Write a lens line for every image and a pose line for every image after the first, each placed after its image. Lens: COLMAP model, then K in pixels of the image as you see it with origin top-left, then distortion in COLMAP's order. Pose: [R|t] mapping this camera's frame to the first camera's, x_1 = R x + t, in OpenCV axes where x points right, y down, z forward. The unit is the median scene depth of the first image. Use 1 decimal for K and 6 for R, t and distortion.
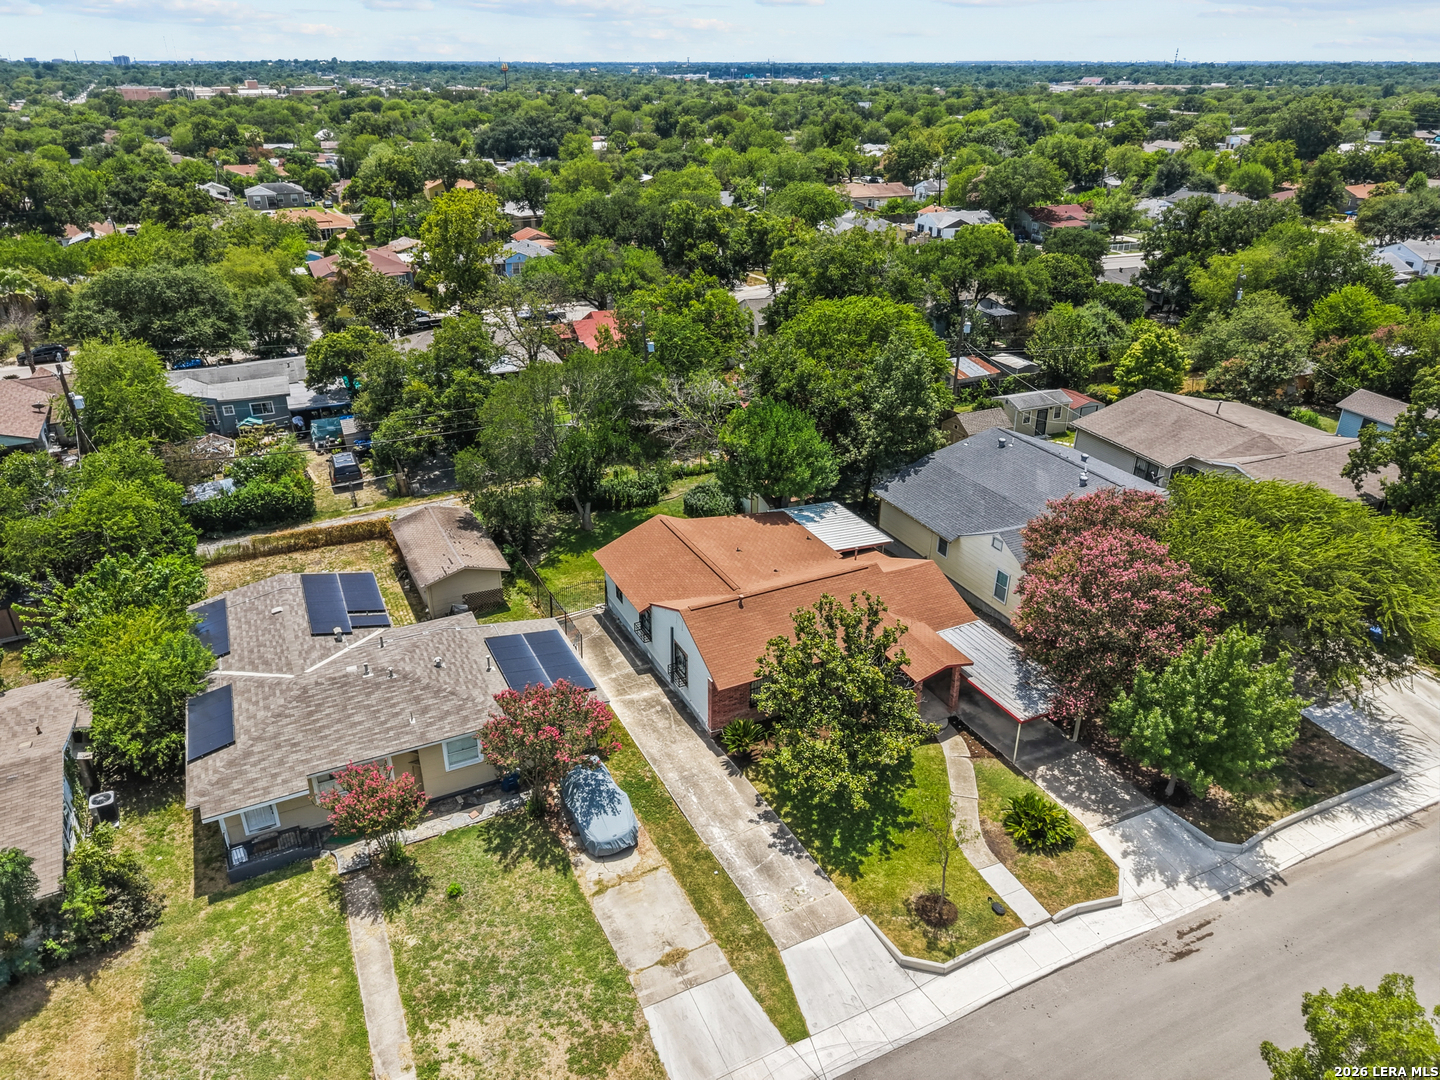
lens RADIAL K [[972.7, 0, 722.5], [0, 972.7, 516.0], [0, 0, 1]] dist [0.004141, 0.000473]
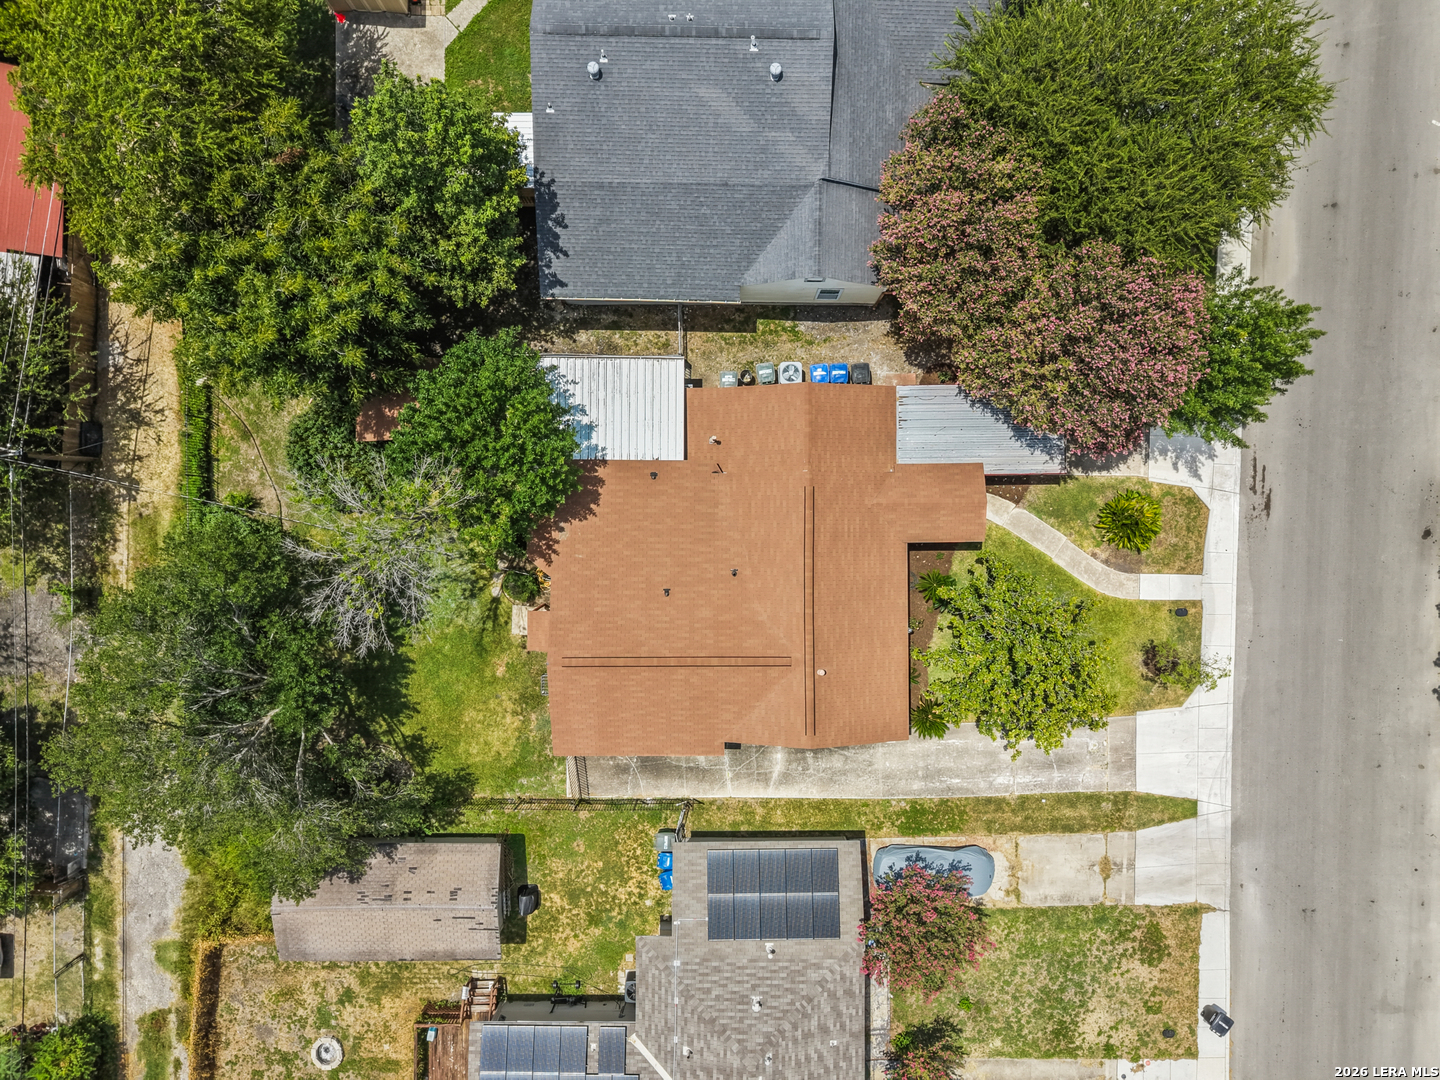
lens RADIAL K [[972.7, 0, 722.5], [0, 972.7, 516.0], [0, 0, 1]] dist [0.004141, 0.000473]
pose [[0.444173, -0.895882, -0.010288, 0.143172], [0.385528, 0.180751, 0.904819, -0.920316], [-0.808751, -0.405862, 0.425673, 0.963405]]
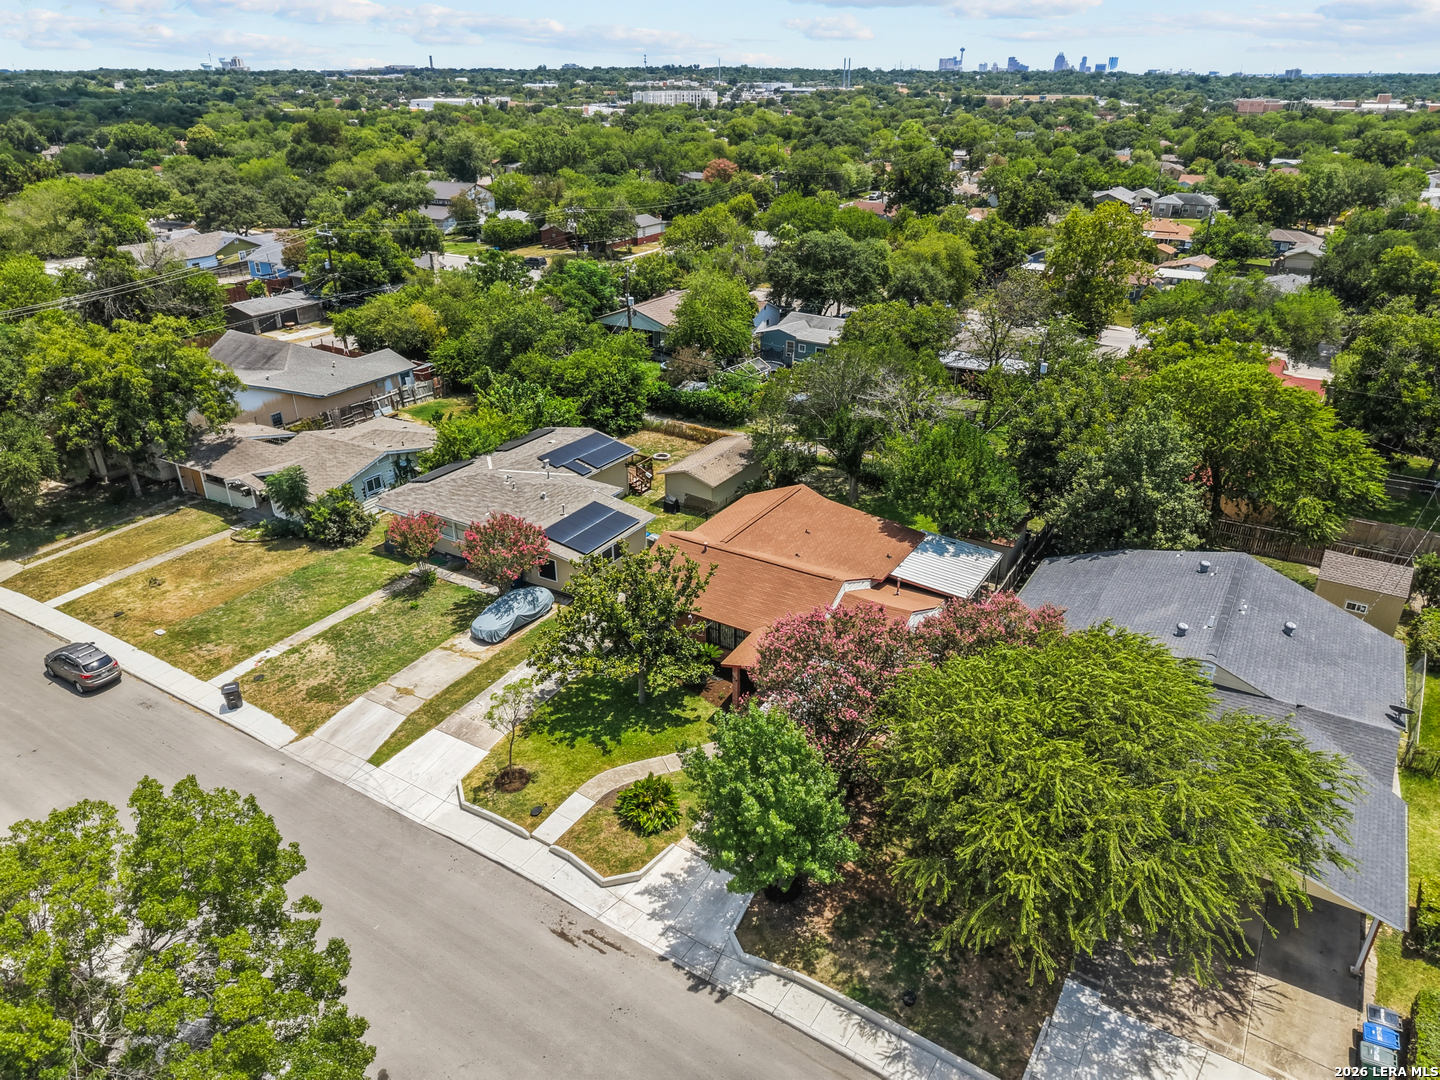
lens RADIAL K [[965.0, 0, 720.0], [0, 965.0, 540.0], [0, 0, 1]] dist [0.015810, 0.001247]
pose [[0.534958, 0.363107, -0.762872, 1.113714], [-0.356109, 0.915718, 0.186138, -0.171547], [0.766163, 0.172090, 0.619176, 0.393684]]
